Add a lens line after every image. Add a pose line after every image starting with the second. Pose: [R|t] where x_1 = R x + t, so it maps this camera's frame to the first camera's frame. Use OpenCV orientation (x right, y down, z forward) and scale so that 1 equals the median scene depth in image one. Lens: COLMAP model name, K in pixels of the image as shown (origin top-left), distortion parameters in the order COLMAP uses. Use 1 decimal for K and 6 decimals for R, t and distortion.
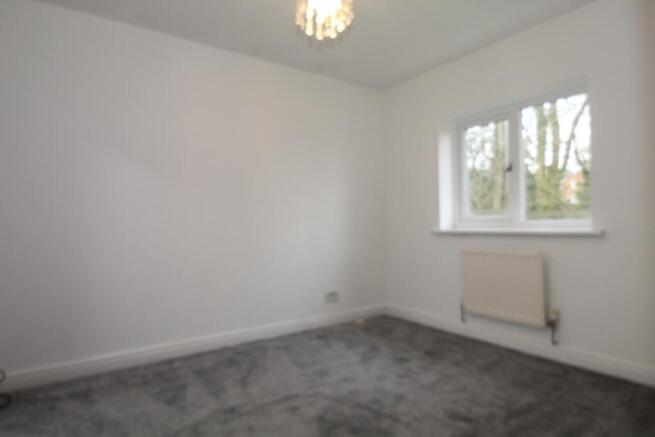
lens RADIAL K [[380.4, 0, 328.8], [0, 380.4, 213.6], [0, 0, 1]] dist [-0.001260, -0.003576]
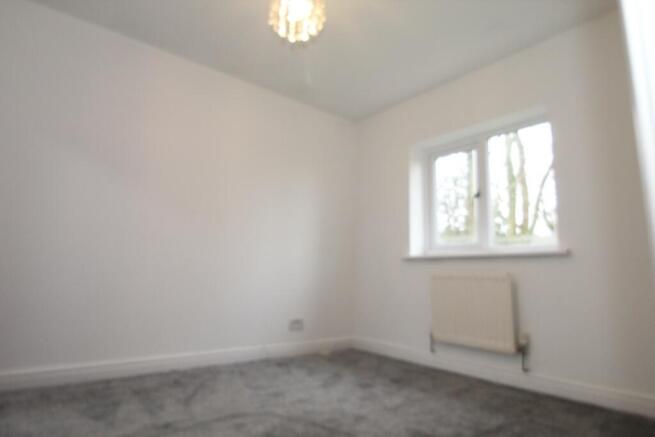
lens RADIAL K [[380.4, 0, 328.8], [0, 380.4, 213.6], [0, 0, 1]] dist [-0.001260, -0.003576]
pose [[0.997277, 0.049386, 0.054774, 0.034671], [-0.041345, 0.989388, -0.139291, 0.114125], [-0.061072, 0.136647, 0.988735, 0.039281]]
